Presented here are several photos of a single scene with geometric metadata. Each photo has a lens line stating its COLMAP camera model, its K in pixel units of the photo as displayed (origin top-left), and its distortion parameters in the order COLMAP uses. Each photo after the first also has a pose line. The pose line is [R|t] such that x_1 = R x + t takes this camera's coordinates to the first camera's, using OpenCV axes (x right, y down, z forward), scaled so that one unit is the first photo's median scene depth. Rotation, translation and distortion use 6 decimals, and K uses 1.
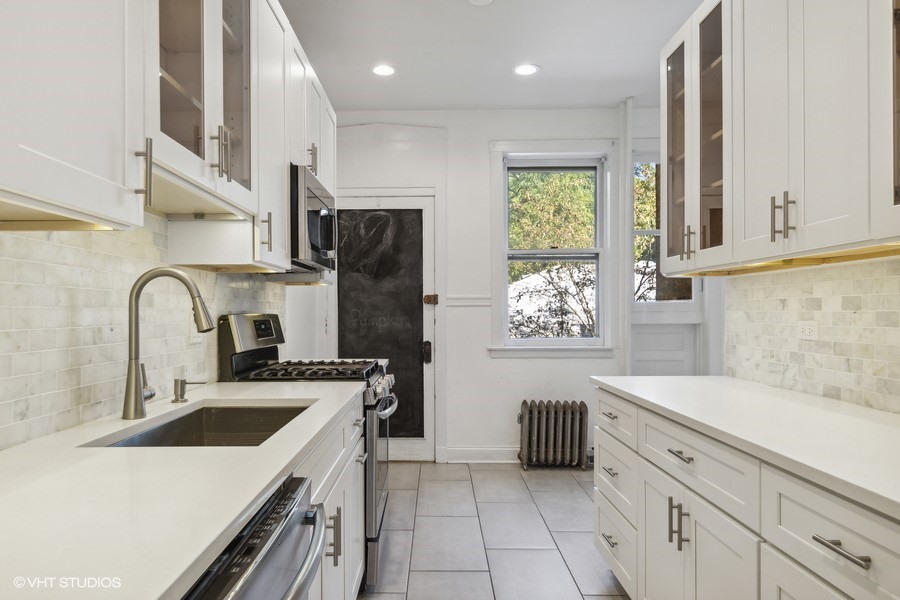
lens RADIAL K [[574.9, 0, 448.4], [0, 574.9, 304.6], [0, 0, 1]] dist [0.000695, 0.000153]
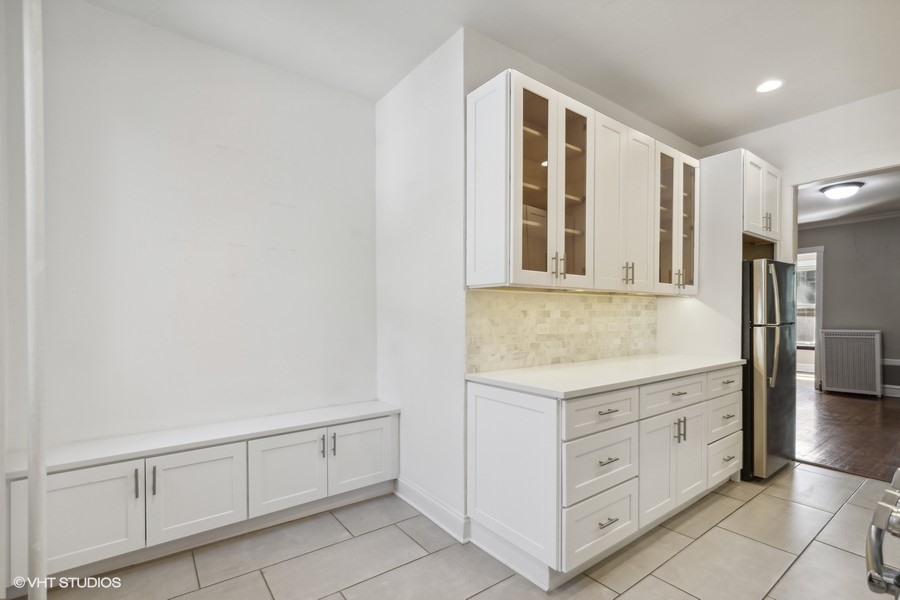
lens RADIAL K [[406.5, 0, 430.9], [0, 406.5, 320.2], [0, 0, 1]] dist [0.001818, 0.000091]
pose [[-0.550594, -0.008942, 0.834725, -0.214159], [-0.008696, 0.999950, 0.004976, 0.015162], [-0.834728, -0.004519, -0.550644, 1.961529]]
